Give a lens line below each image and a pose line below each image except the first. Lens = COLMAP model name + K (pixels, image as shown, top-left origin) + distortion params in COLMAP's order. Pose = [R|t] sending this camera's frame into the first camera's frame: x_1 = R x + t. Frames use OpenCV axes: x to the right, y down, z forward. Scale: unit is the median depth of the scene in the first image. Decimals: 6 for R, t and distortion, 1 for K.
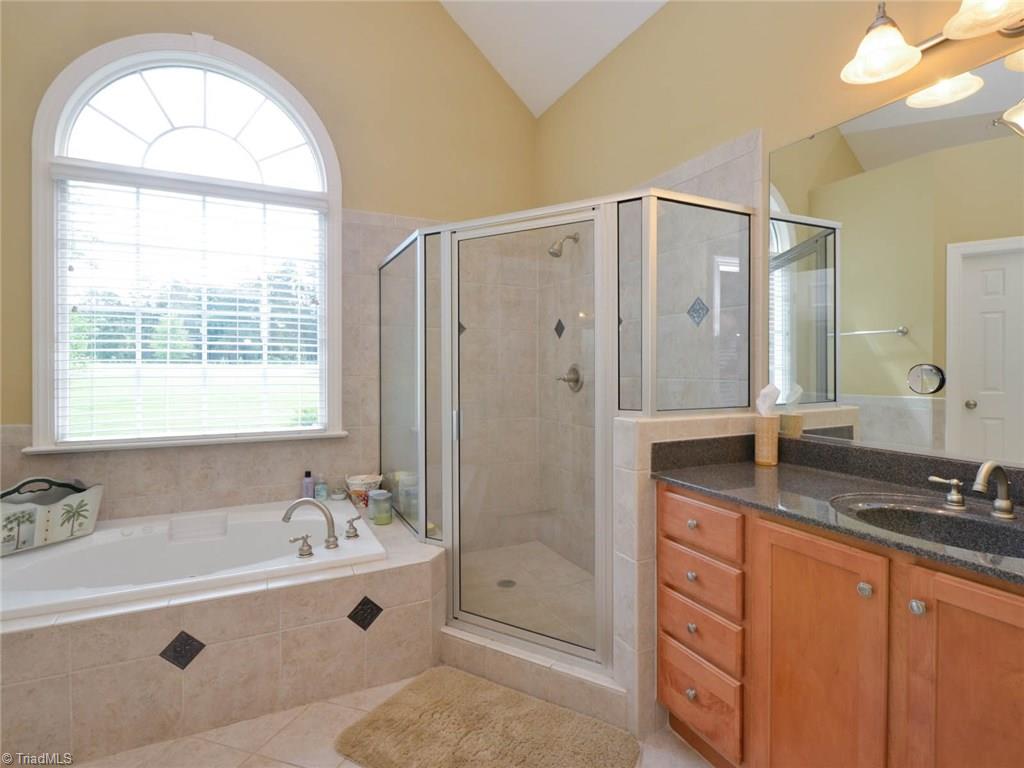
lens RADIAL K [[523.8, 0, 532.2], [0, 523.8, 372.2], [0, 0, 1]] dist [0.000181, -0.007152]
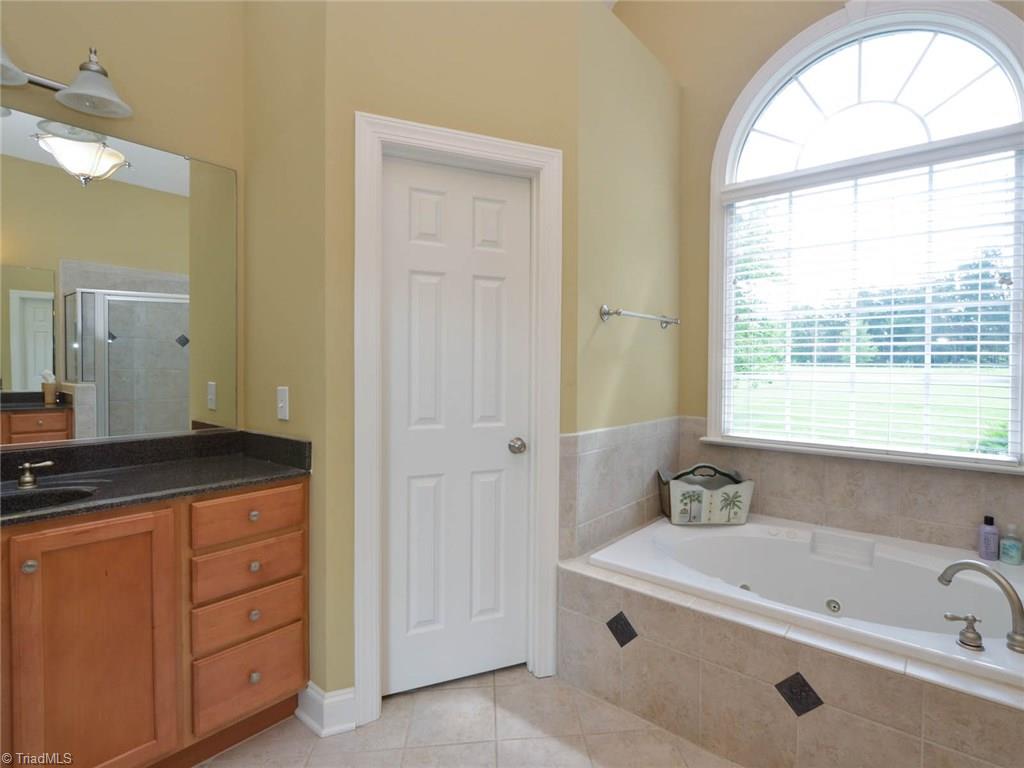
lens RADIAL K [[523.8, 0, 532.2], [0, 523.8, 372.2], [0, 0, 1]] dist [0.000181, -0.007152]
pose [[0.410218, 0.013763, -0.911884, -0.037196], [-0.018227, 0.999810, 0.006890, -0.004610], [0.911805, 0.013794, 0.410391, 0.141983]]
